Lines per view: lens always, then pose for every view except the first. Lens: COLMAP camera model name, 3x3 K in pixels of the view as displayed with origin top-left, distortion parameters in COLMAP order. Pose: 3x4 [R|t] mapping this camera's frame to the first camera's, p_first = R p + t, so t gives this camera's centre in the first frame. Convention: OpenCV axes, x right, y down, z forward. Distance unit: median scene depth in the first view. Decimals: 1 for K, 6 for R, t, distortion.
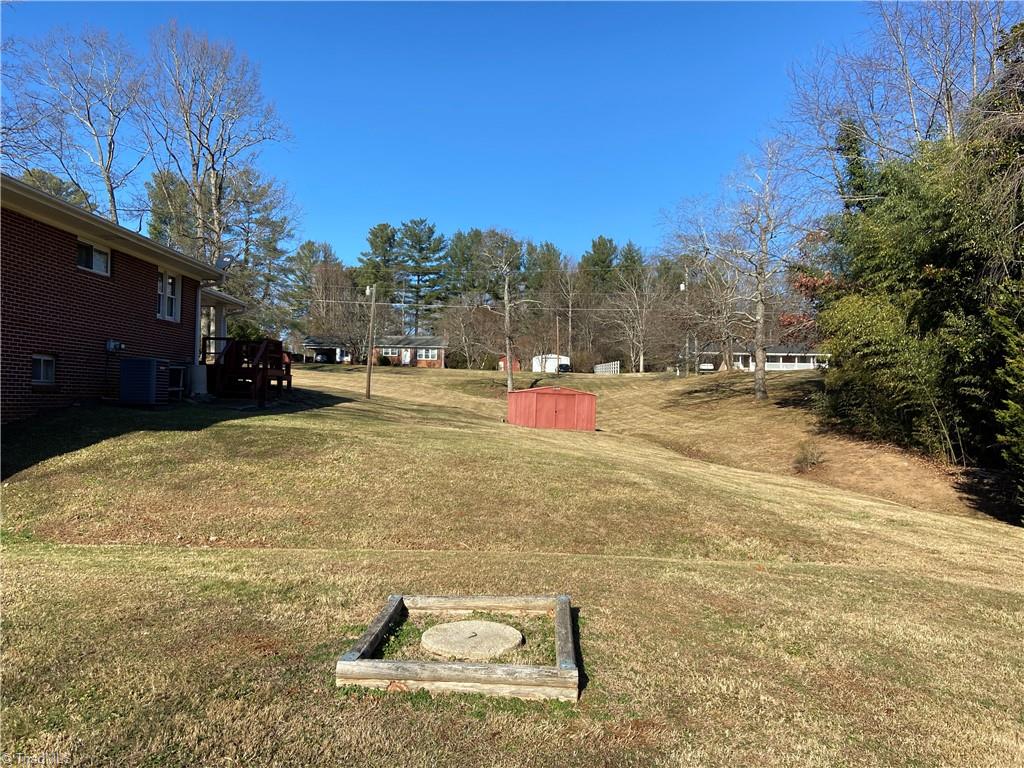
lens RADIAL K [[767.4, 0, 510.7], [0, 767.4, 387.3], [0, 0, 1]] dist [0.110246, -0.131596]
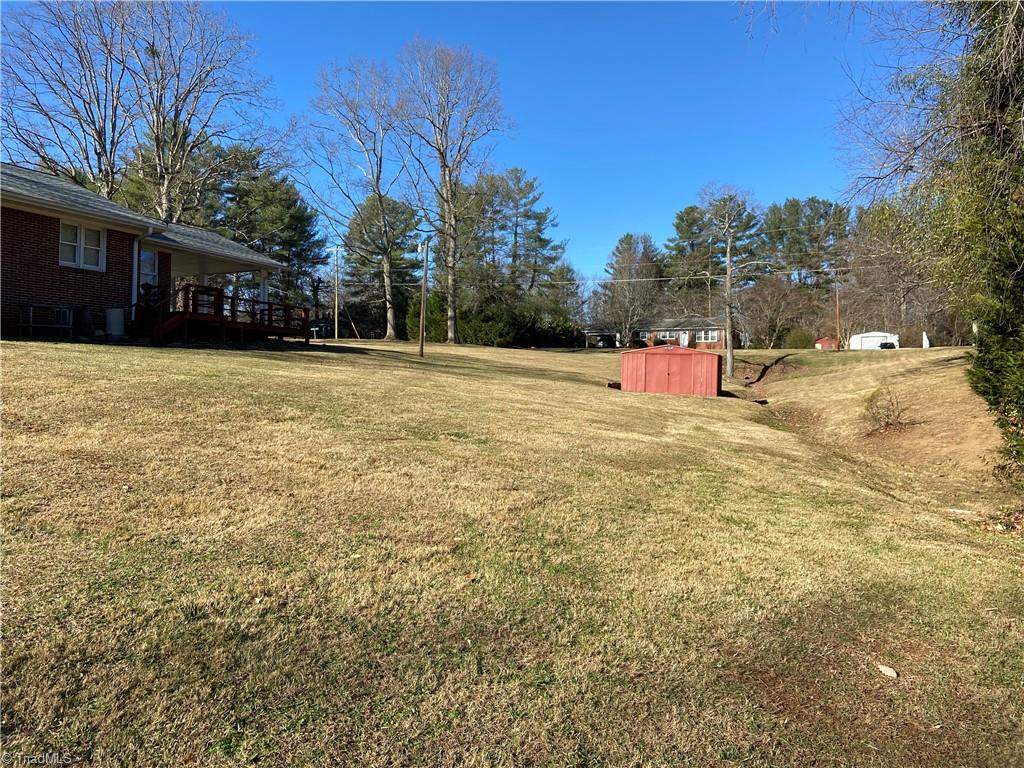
lens RADIAL K [[767.4, 0, 513.8], [0, 767.4, 380.7], [0, 0, 1]] dist [0.110246, -0.131596]
pose [[0.887149, -0.012790, -0.461306, 0.117054], [0.010152, 0.999915, -0.008199, 0.017008], [0.461371, 0.002591, 0.887203, 0.052804]]
